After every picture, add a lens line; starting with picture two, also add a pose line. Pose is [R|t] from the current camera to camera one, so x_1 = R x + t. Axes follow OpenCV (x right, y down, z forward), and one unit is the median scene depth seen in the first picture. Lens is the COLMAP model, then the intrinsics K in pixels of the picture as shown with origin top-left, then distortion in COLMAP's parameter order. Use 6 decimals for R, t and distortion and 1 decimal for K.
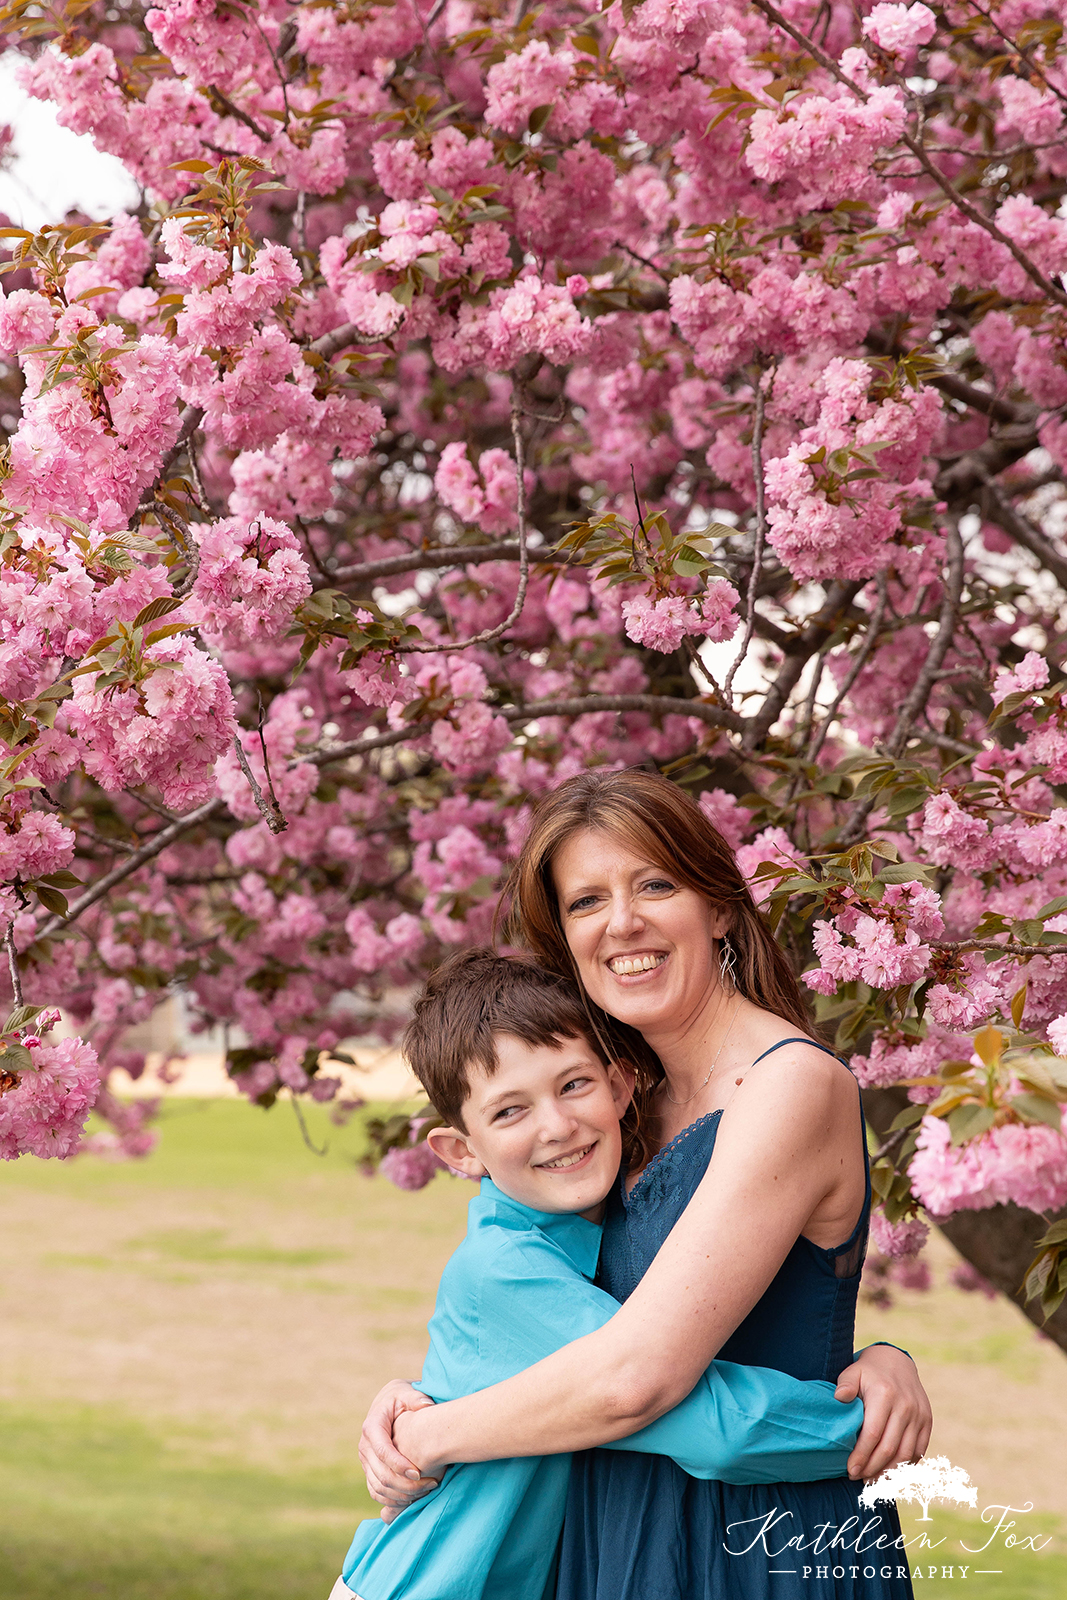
lens RADIAL K [[3669.3, 0, 428.7], [0, 3669.3, 799.8], [0, 0, 1]] dist [0.455193, -6.667165]
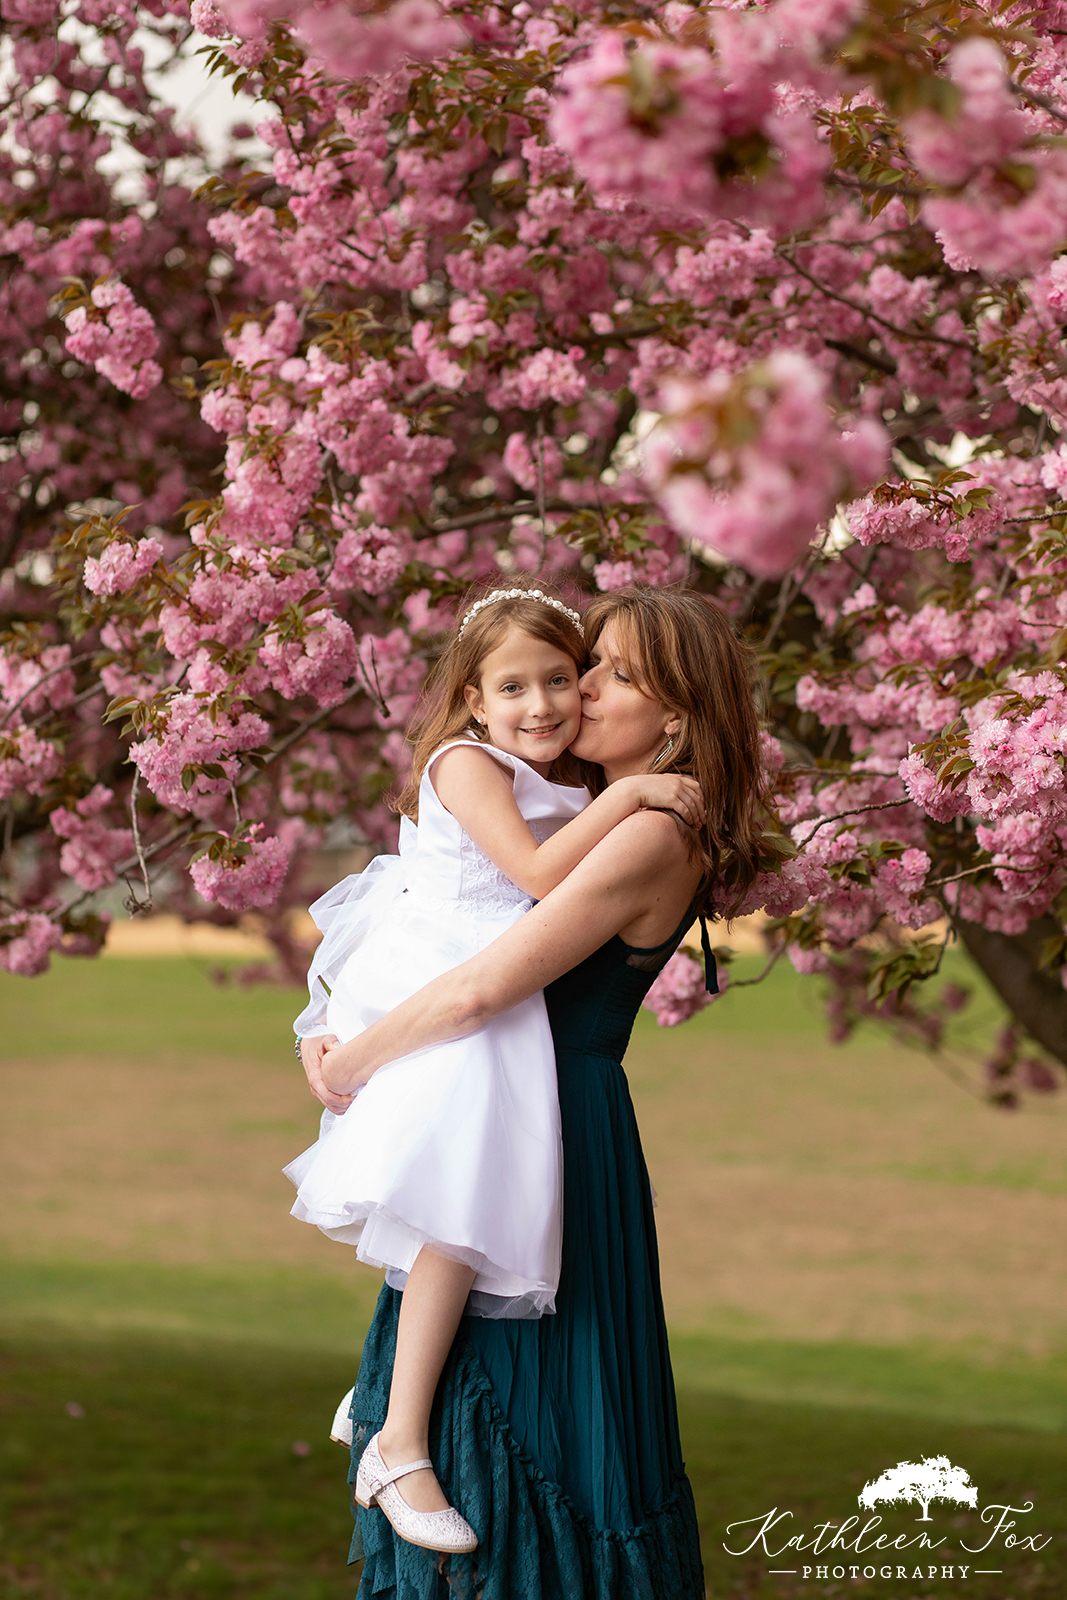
lens RADIAL K [[3797.5, 0, 535.2], [0, 3797.5, 772.1], [0, 0, 1]] dist [0.104949, 0.686745]
pose [[0.999214, -0.031998, -0.023386, 0.060838], [0.032862, 0.998753, 0.037572, -0.026469], [0.022154, -0.038311, 0.999020, -0.679000]]
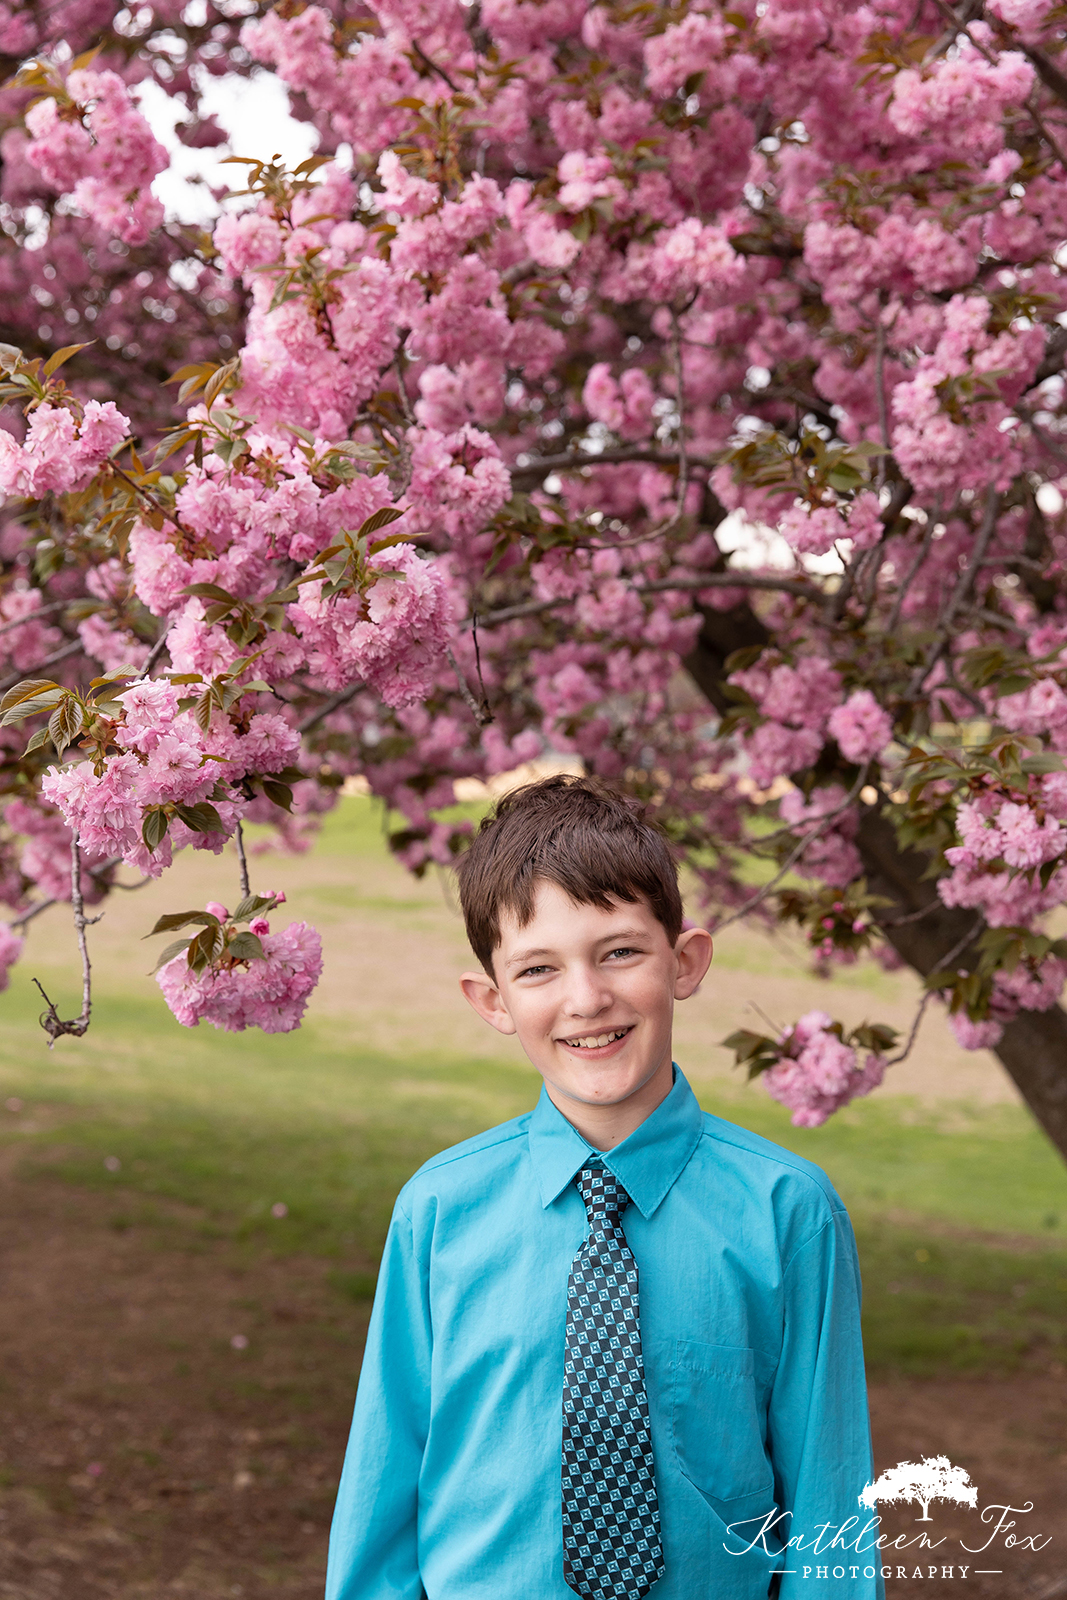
lens RADIAL K [[2442.5, 0, 534.9], [0, 2442.5, 842.4], [0, 0, 1]] dist [0.011846, 0.019735]
pose [[0.999800, 0.016159, 0.011759, -0.030021], [-0.017216, 0.995217, 0.096162, -0.022812], [-0.010148, -0.096345, 0.995296, 0.246266]]
